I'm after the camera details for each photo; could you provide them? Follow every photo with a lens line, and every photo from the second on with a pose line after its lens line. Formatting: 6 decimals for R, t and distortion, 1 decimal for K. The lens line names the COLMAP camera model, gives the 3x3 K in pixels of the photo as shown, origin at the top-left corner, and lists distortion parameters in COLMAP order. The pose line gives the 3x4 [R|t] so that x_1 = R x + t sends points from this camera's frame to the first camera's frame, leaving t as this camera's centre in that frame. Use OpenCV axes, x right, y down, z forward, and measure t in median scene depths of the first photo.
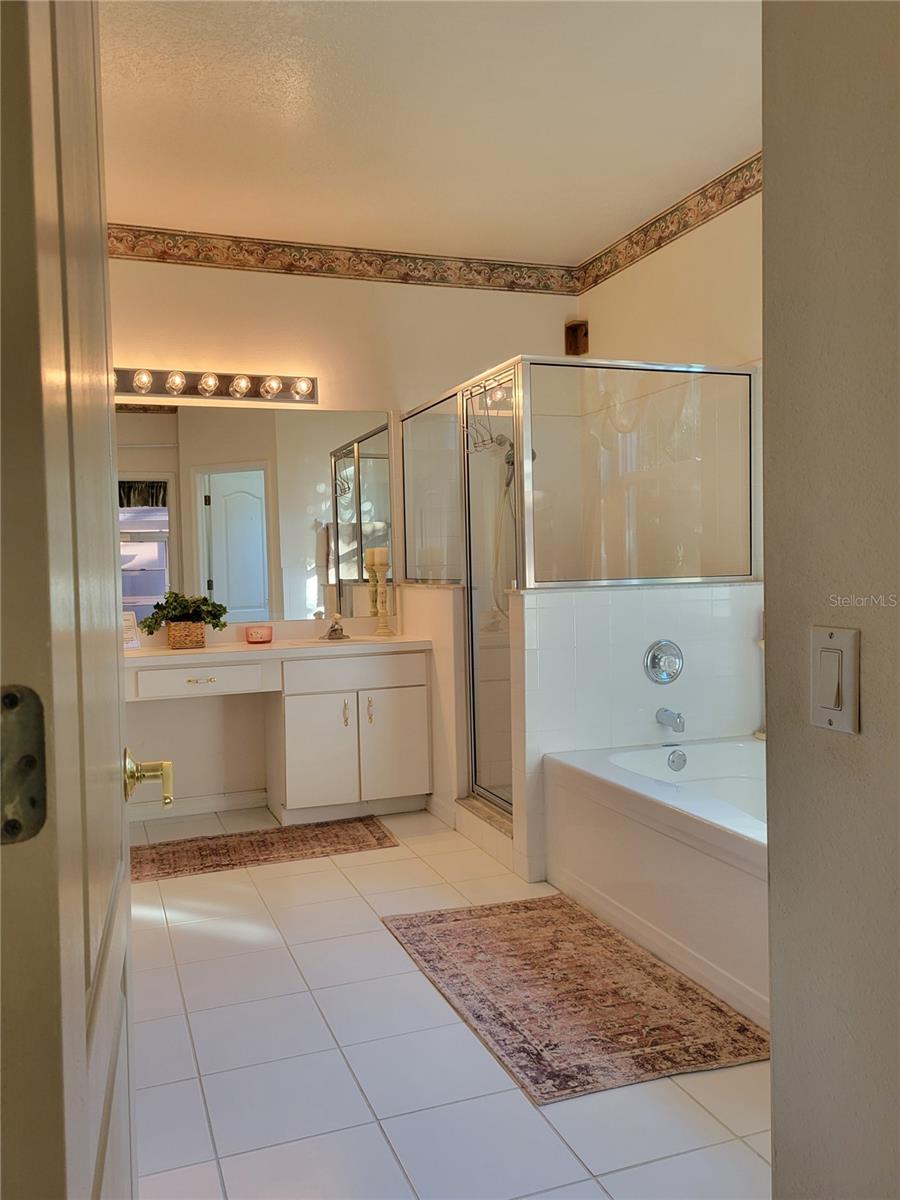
lens RADIAL K [[974.1, 0, 450.0], [0, 974.1, 600.0], [0, 0, 1]] dist [0.018971, 0.001080]
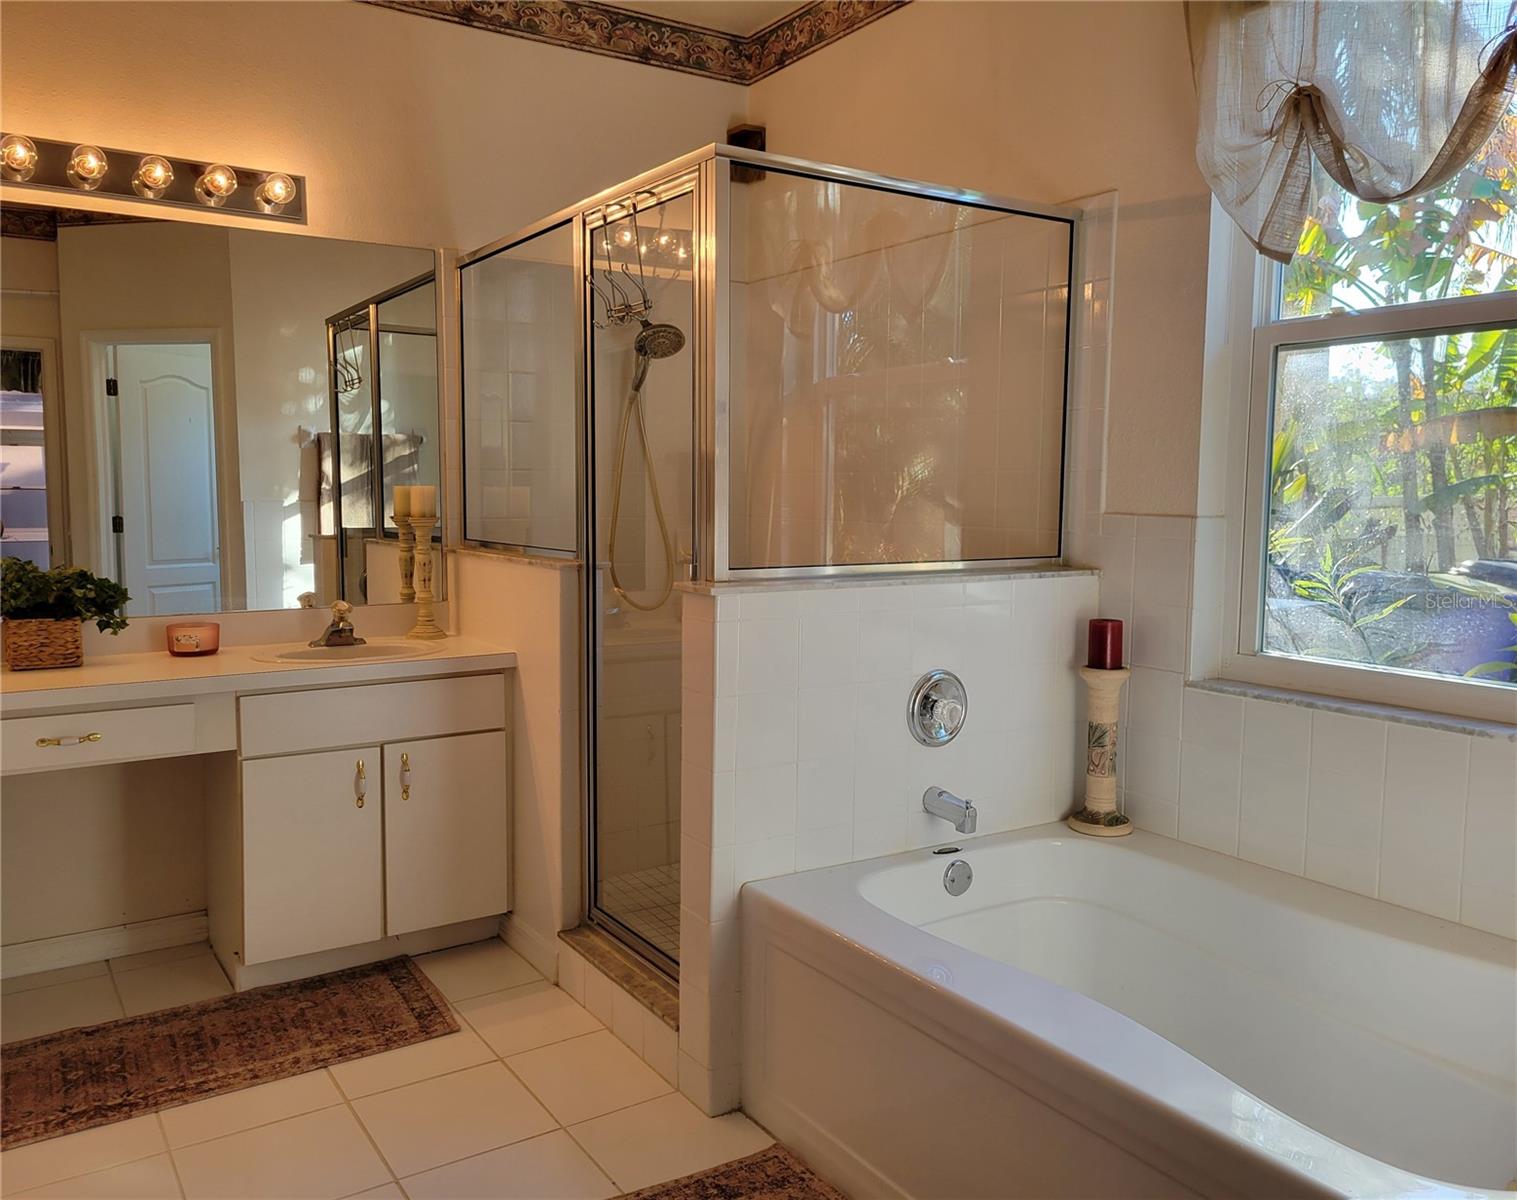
lens RADIAL K [[1248.1, 0, 758.5], [0, 1248.1, 600.0], [0, 0, 1]] dist [0.053368, -0.046432]
pose [[0.976657, 0.010590, 0.214546, -0.036469], [-0.021311, 0.998633, 0.047719, -0.027141], [-0.213747, -0.051177, 0.975548, 0.237103]]
